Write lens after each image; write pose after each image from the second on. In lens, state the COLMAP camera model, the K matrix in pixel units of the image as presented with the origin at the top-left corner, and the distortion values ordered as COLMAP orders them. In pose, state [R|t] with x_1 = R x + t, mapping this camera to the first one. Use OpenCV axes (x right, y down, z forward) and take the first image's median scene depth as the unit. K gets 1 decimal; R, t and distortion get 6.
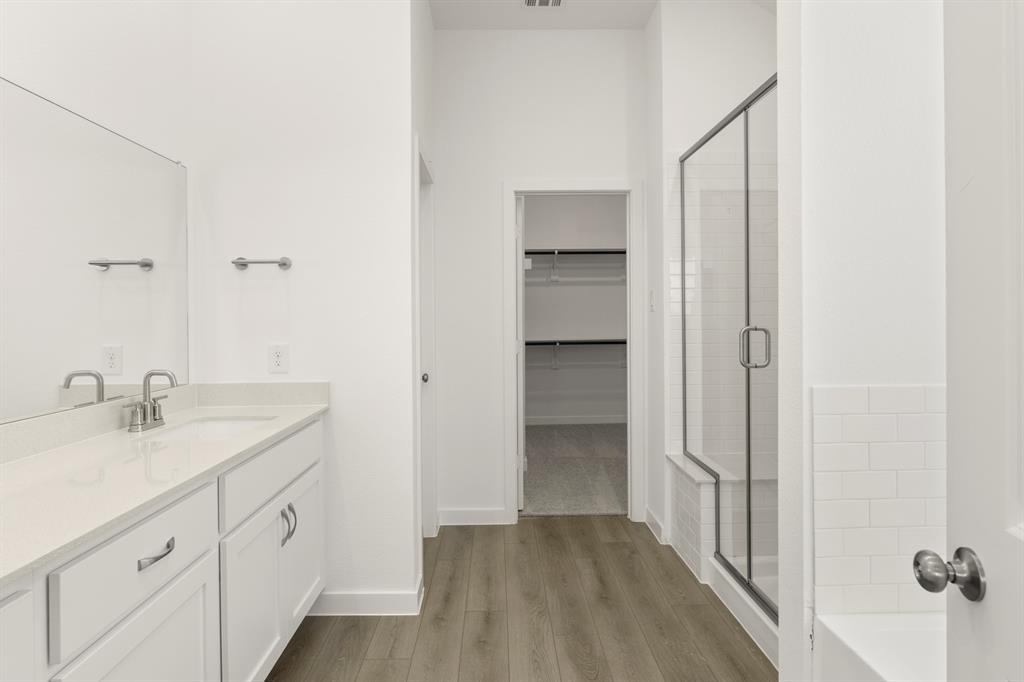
lens RADIAL K [[562.2, 0, 512.0], [0, 562.2, 341.0], [0, 0, 1]] dist [0.001250, -0.000589]
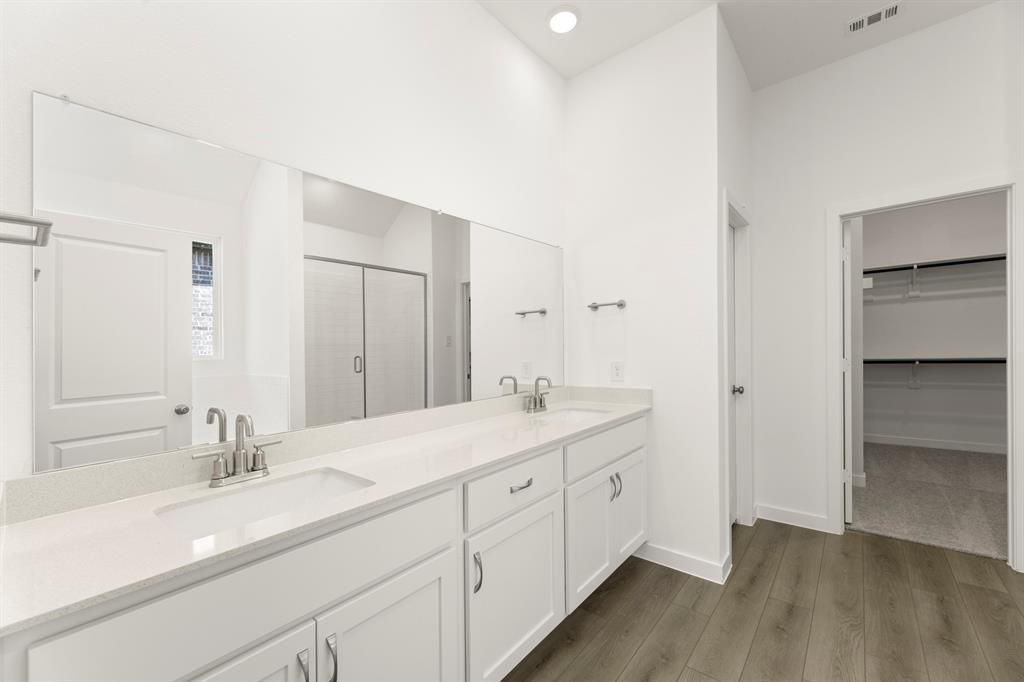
lens RADIAL K [[417.2, 0, 508.7], [0, 417.2, 360.0], [0, 0, 1]] dist [0.000676, 0.000150]
pose [[0.750651, 0.005166, -0.660679, 0.069894], [-0.002572, 0.999985, 0.004897, -0.001333], [0.660694, -0.001977, 0.750652, 0.016790]]
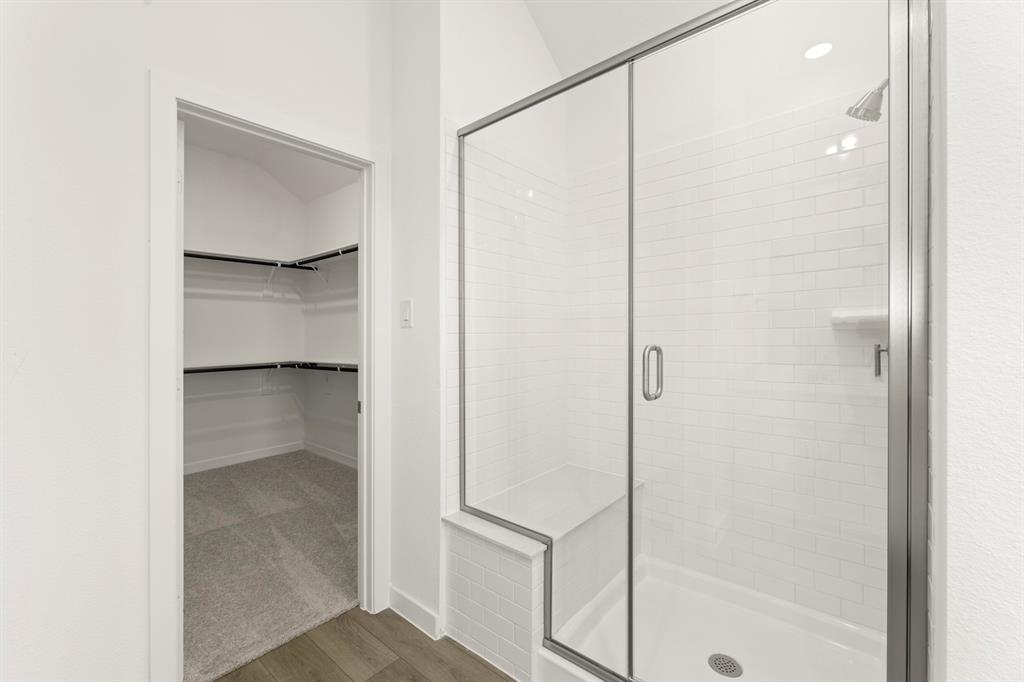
lens RADIAL K [[427.2, 0, 512.0], [0, 427.2, 341.0], [0, 0, 1]] dist [-0.000306, -0.000124]
pose [[0.666340, 0.002086, 0.745645, -0.104848], [0.029477, 0.999141, -0.029137, -0.016627], [-0.745065, 0.041395, 0.665706, 0.628718]]
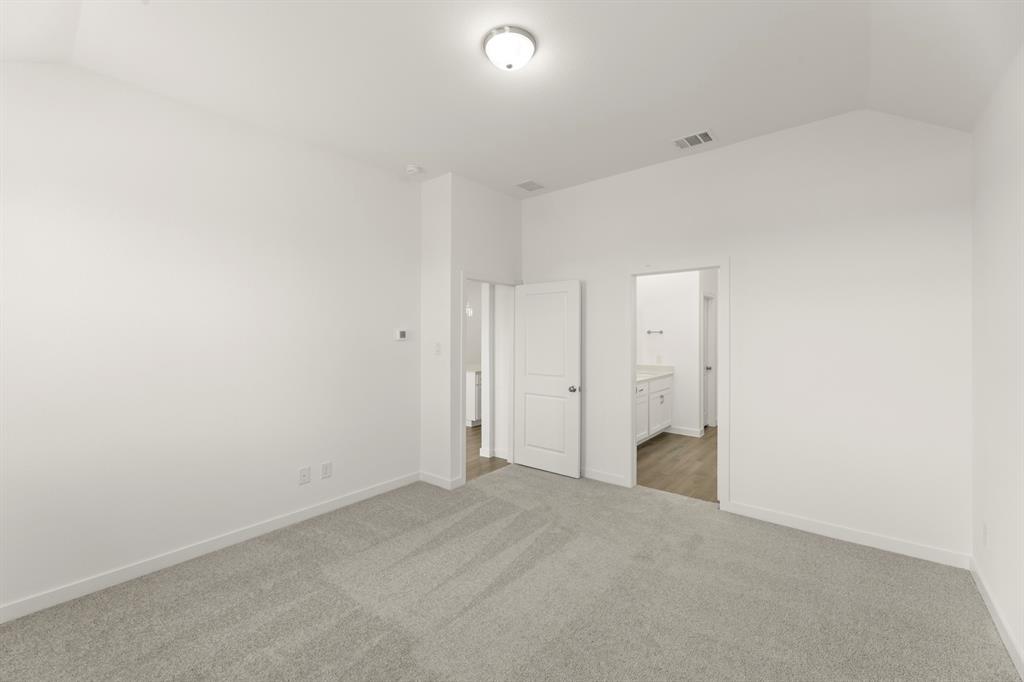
lens RADIAL K [[417.2, 0, 508.7], [0, 417.2, 360.0], [0, 0, 1]] dist [0.000676, 0.000150]
pose [[0.761676, 0.022252, -0.647576, 0.496379], [-0.012845, 0.999732, 0.019246, -0.000646], [0.647831, -0.006341, 0.761758, -1.416370]]
